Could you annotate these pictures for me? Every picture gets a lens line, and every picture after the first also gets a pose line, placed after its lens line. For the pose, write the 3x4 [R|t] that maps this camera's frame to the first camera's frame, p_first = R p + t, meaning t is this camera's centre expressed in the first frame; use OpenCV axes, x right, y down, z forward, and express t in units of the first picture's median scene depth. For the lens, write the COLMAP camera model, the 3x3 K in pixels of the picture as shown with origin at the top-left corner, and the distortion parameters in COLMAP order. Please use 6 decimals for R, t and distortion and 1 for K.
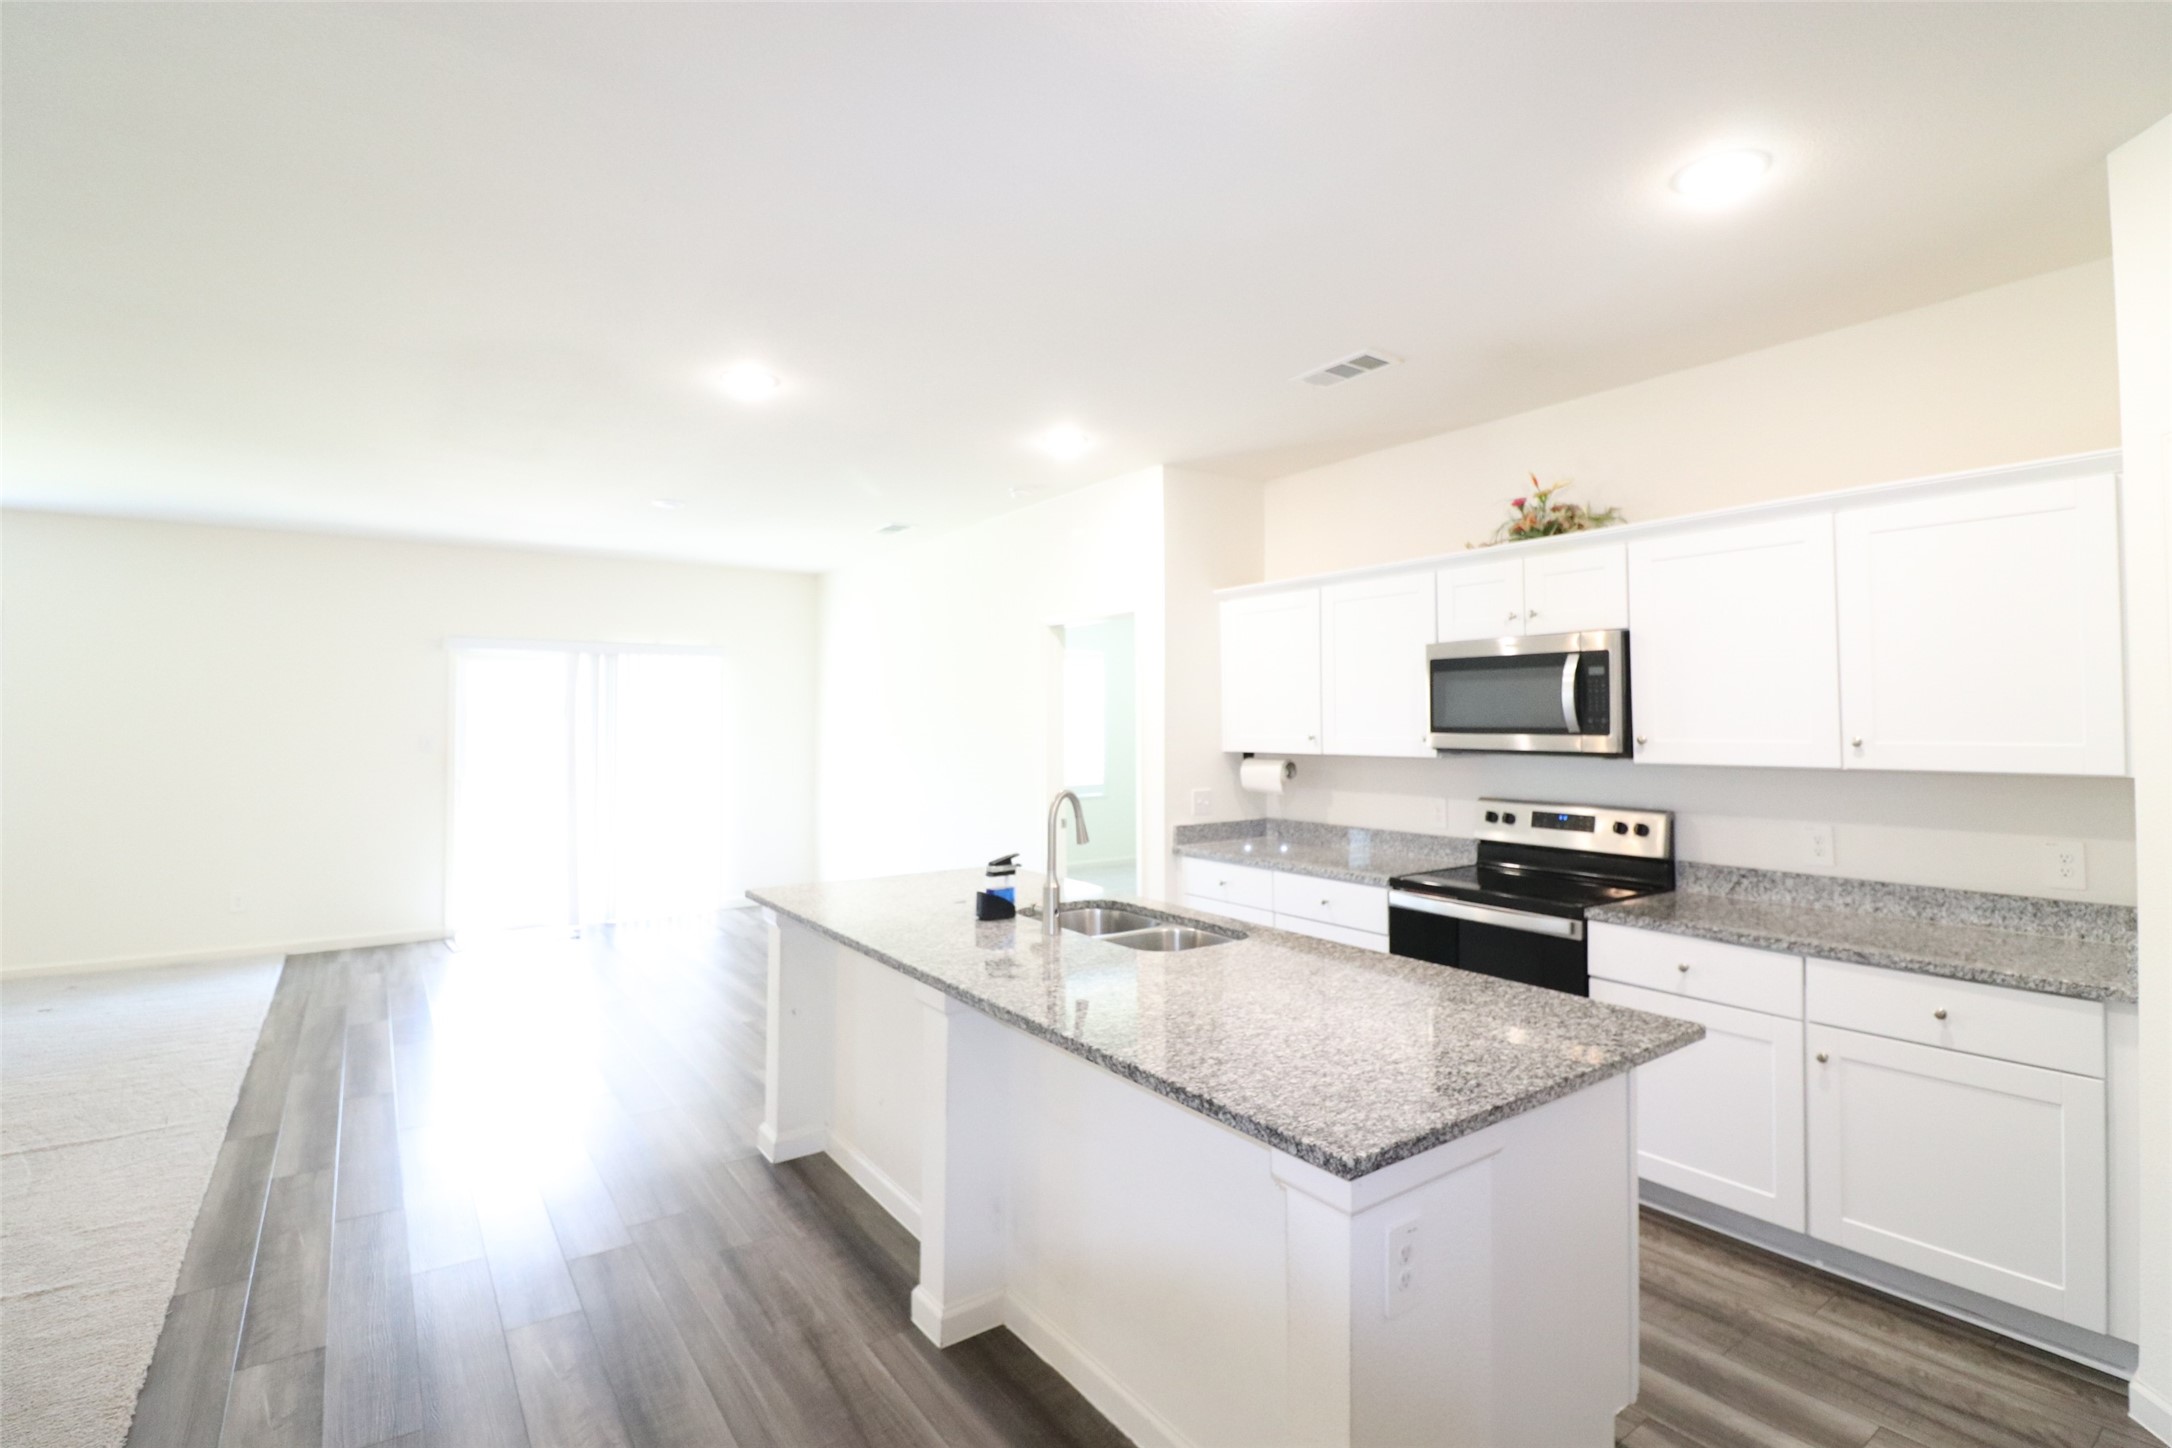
lens RADIAL K [[1017.6, 0, 1090.9], [0, 1017.6, 703.3], [0, 0, 1]] dist [-0.006187, -0.007998]
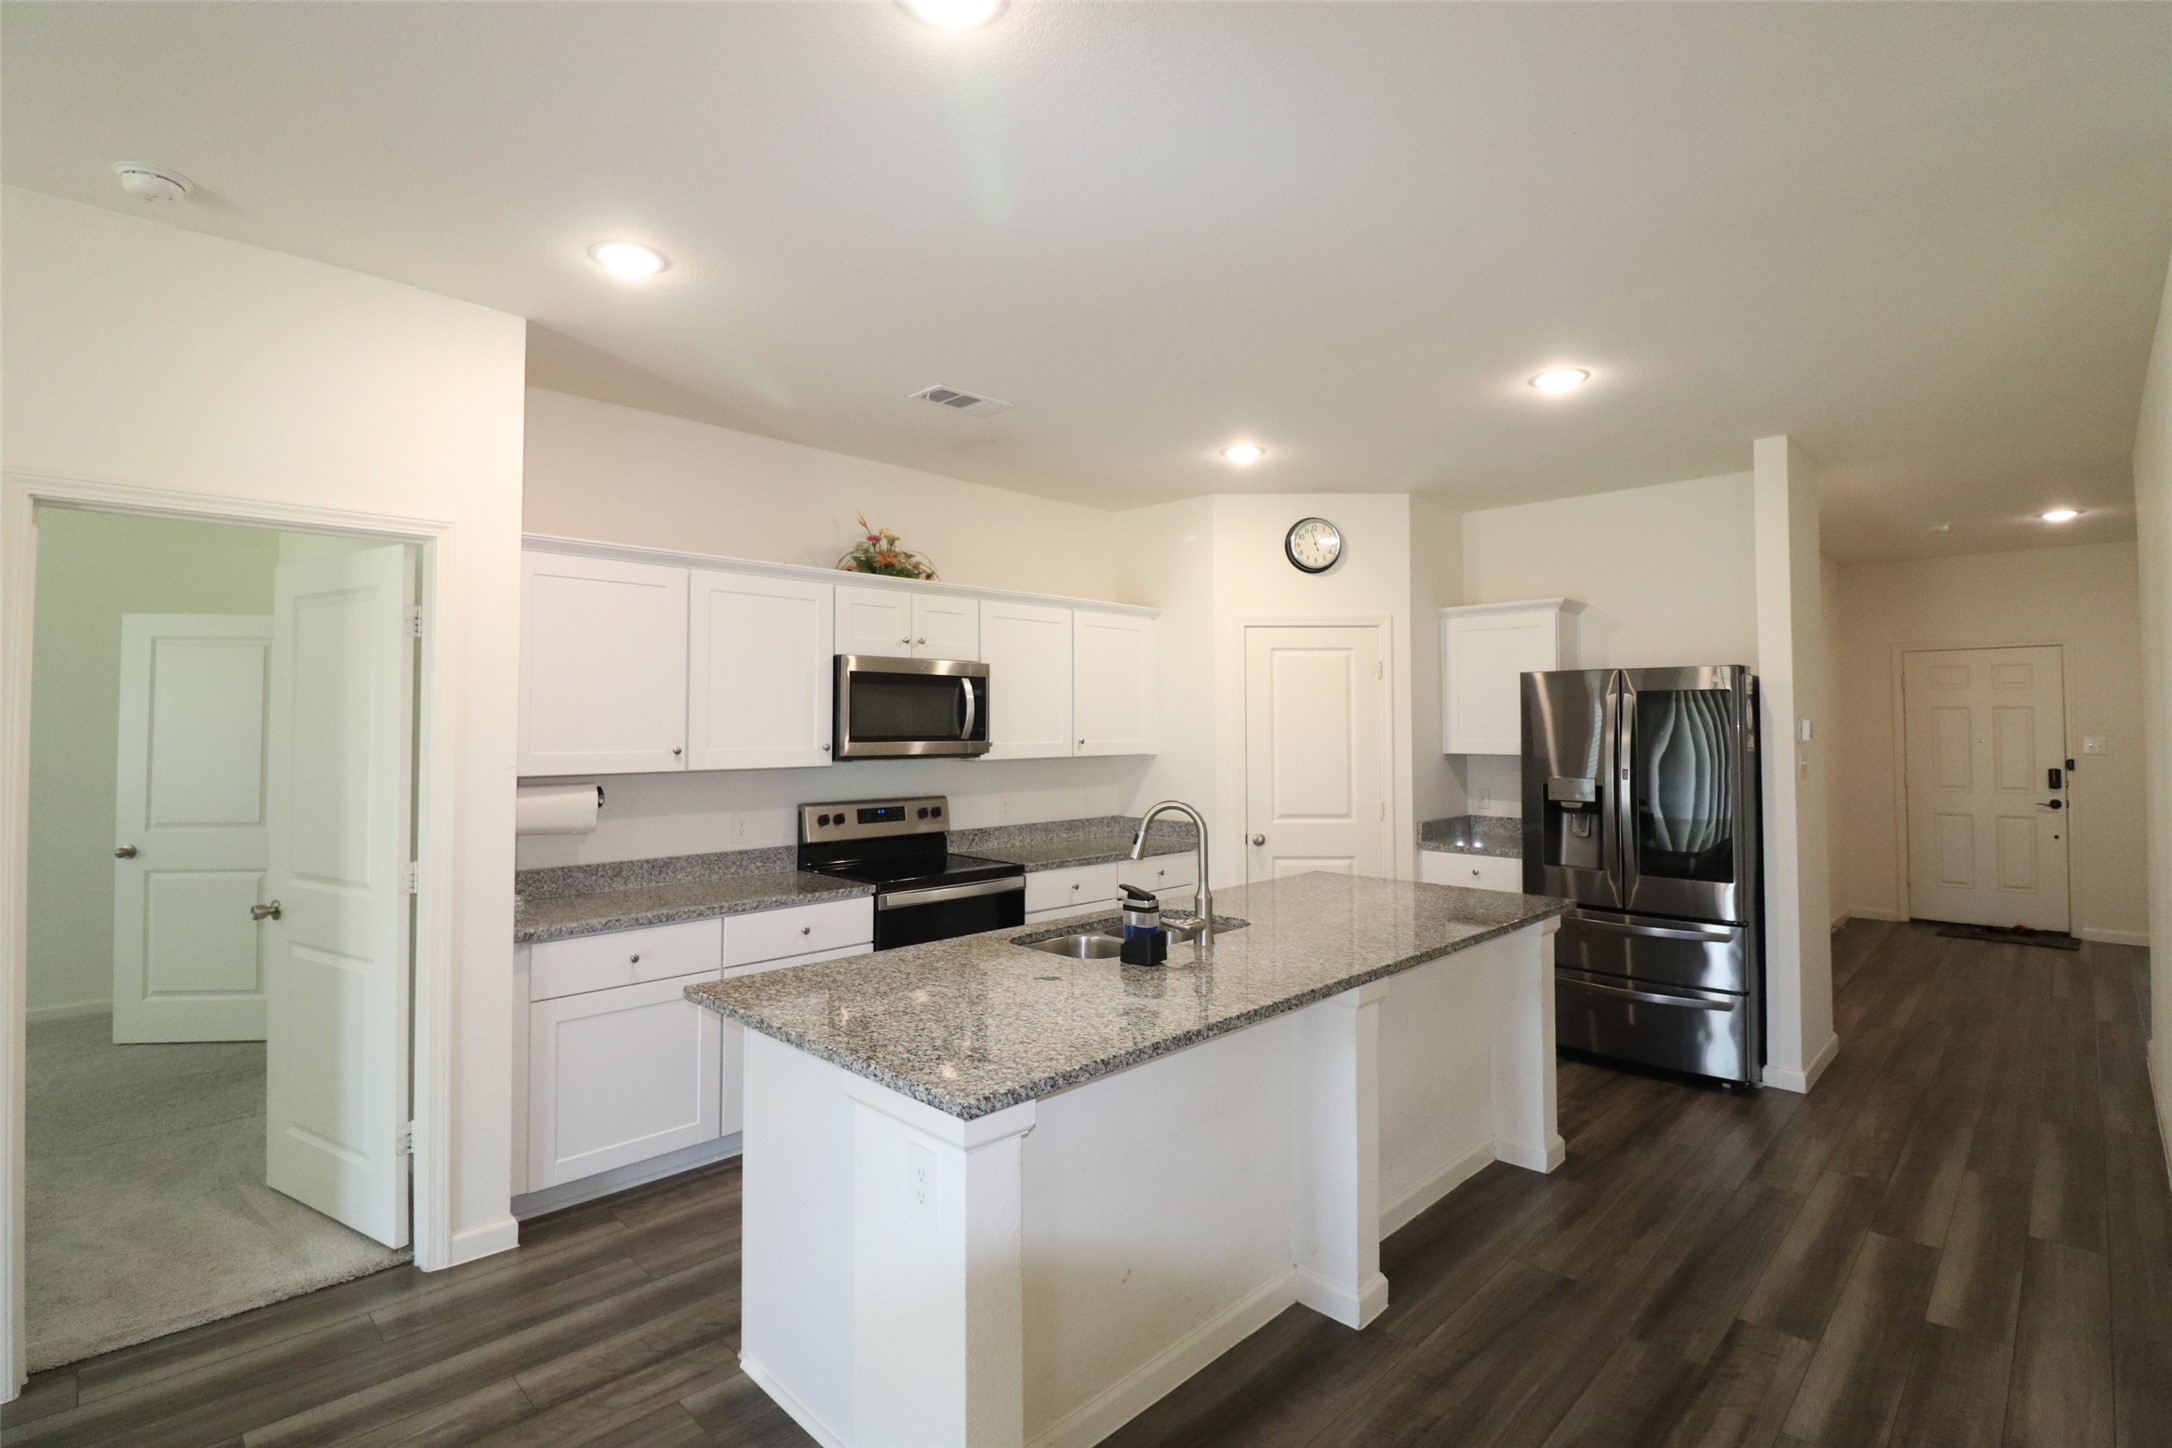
lens RADIAL K [[1017.6, 0, 1094.8], [0, 1017.6, 697.8], [0, 0, 1]] dist [-0.006187, -0.007998]
pose [[-0.178373, 0.030153, 0.983501, -0.796502], [-0.015926, 0.999311, -0.033527, 0.016387], [-0.983834, -0.021643, -0.177770, 1.021126]]
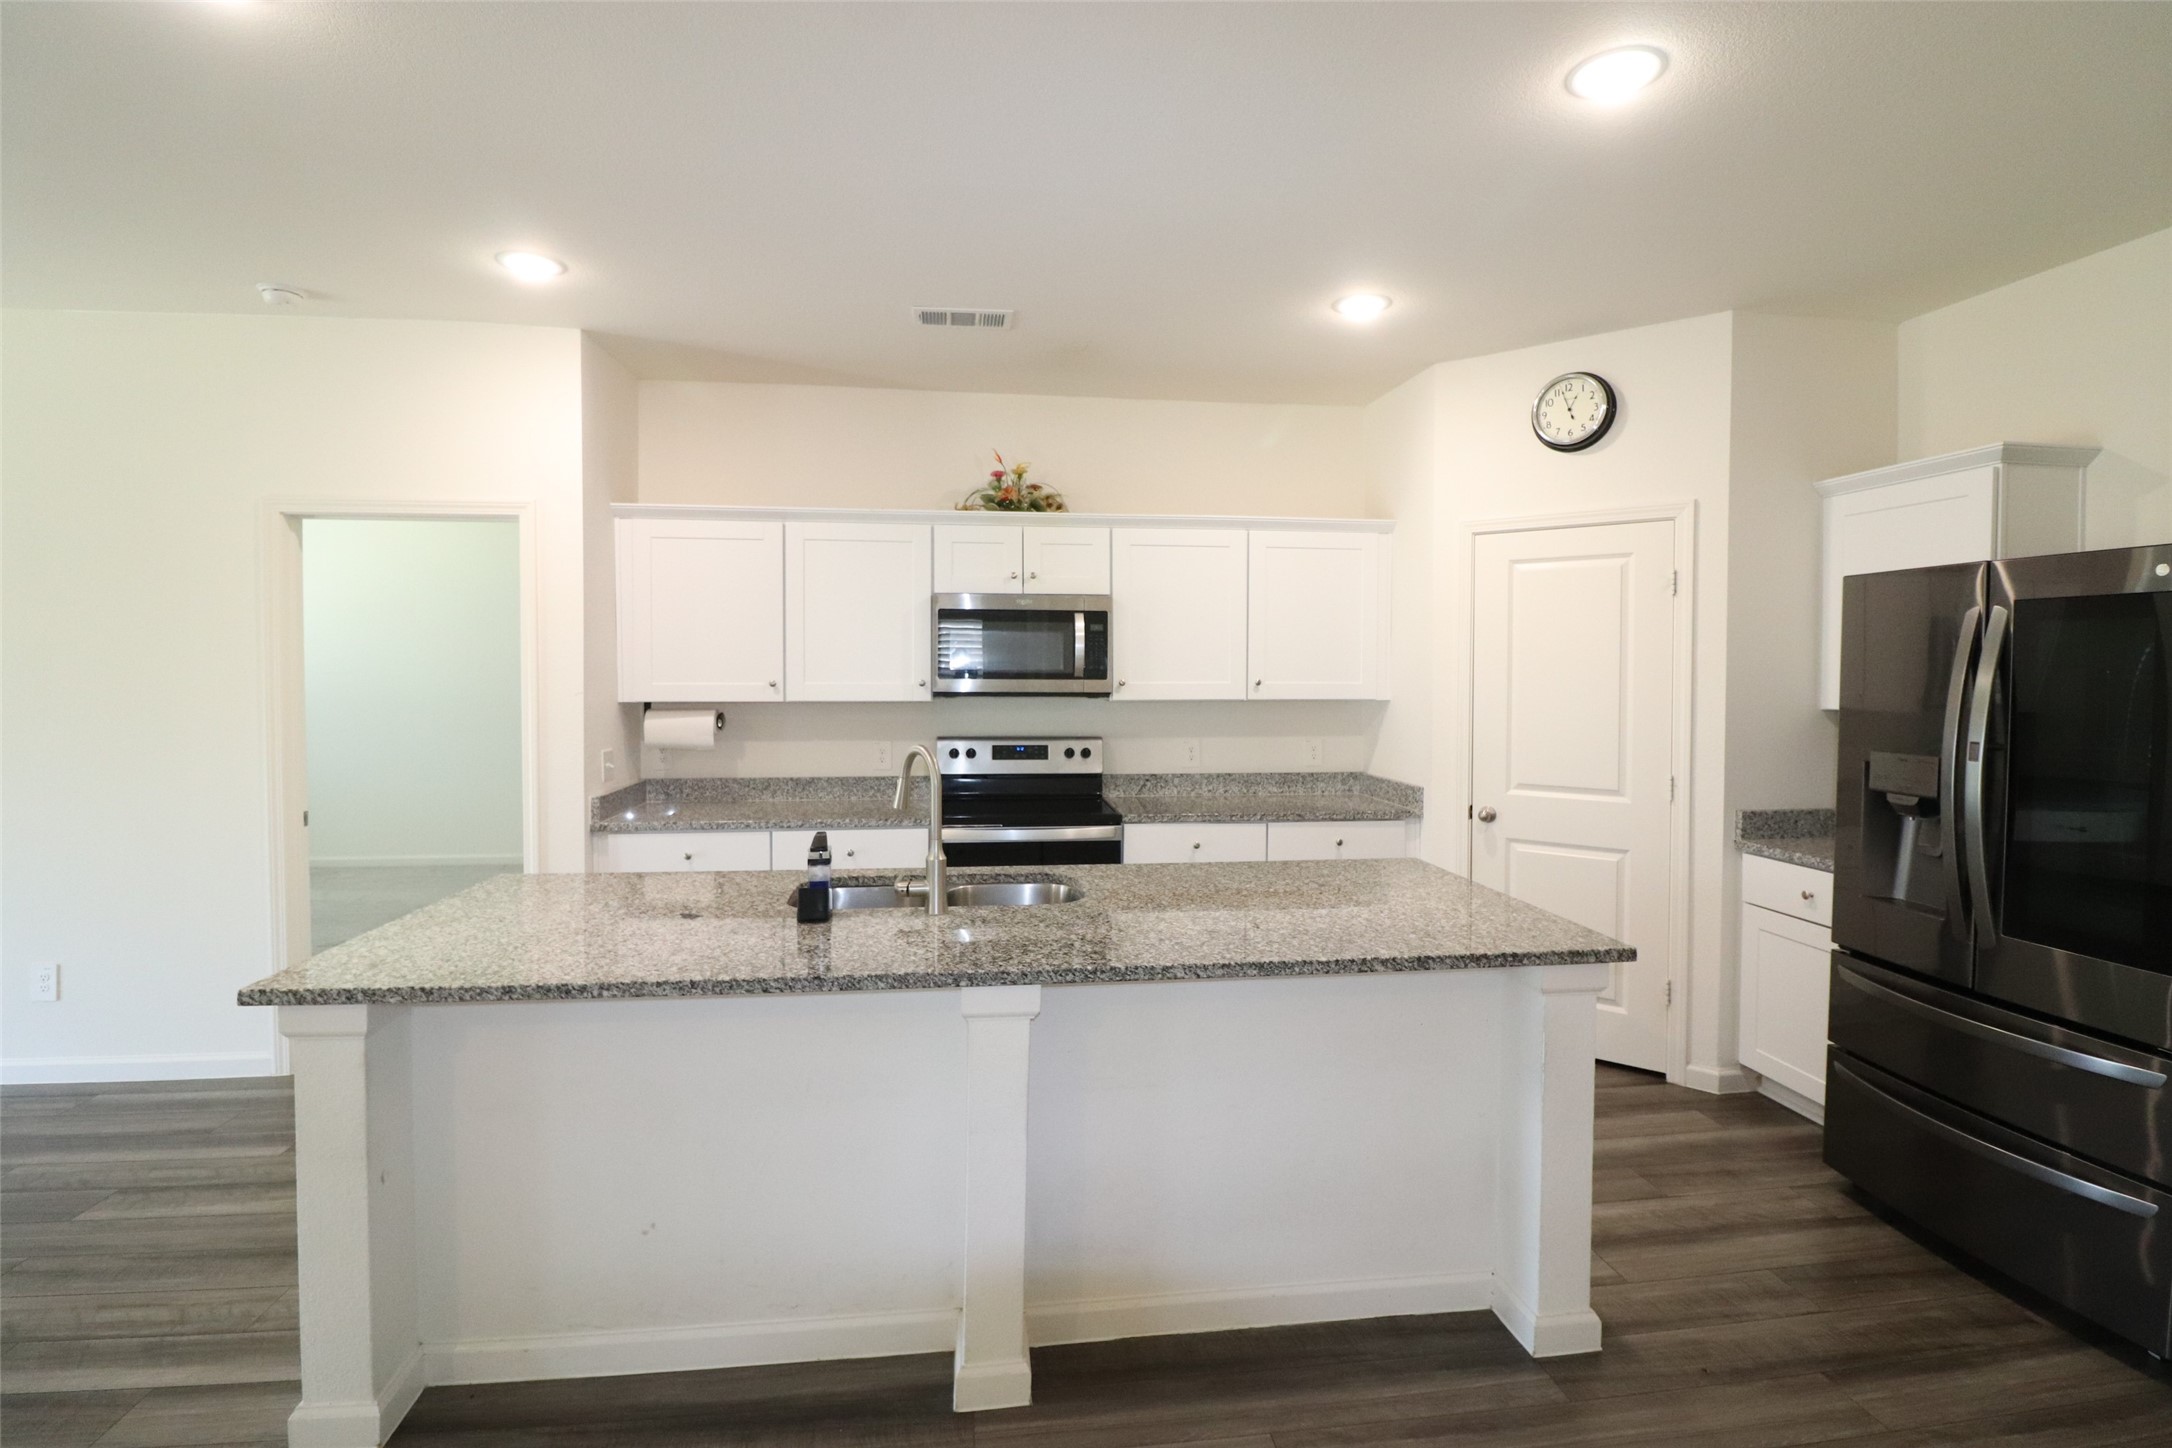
lens RADIAL K [[1017.6, 0, 1091.0], [0, 1017.6, 703.2], [0, 0, 1]] dist [-0.006187, -0.007998]
pose [[0.465834, -0.025181, 0.884514, -0.579697], [-0.020779, 0.999008, 0.039384, 0.011097], [-0.884628, -0.036725, 0.464849, 0.394615]]
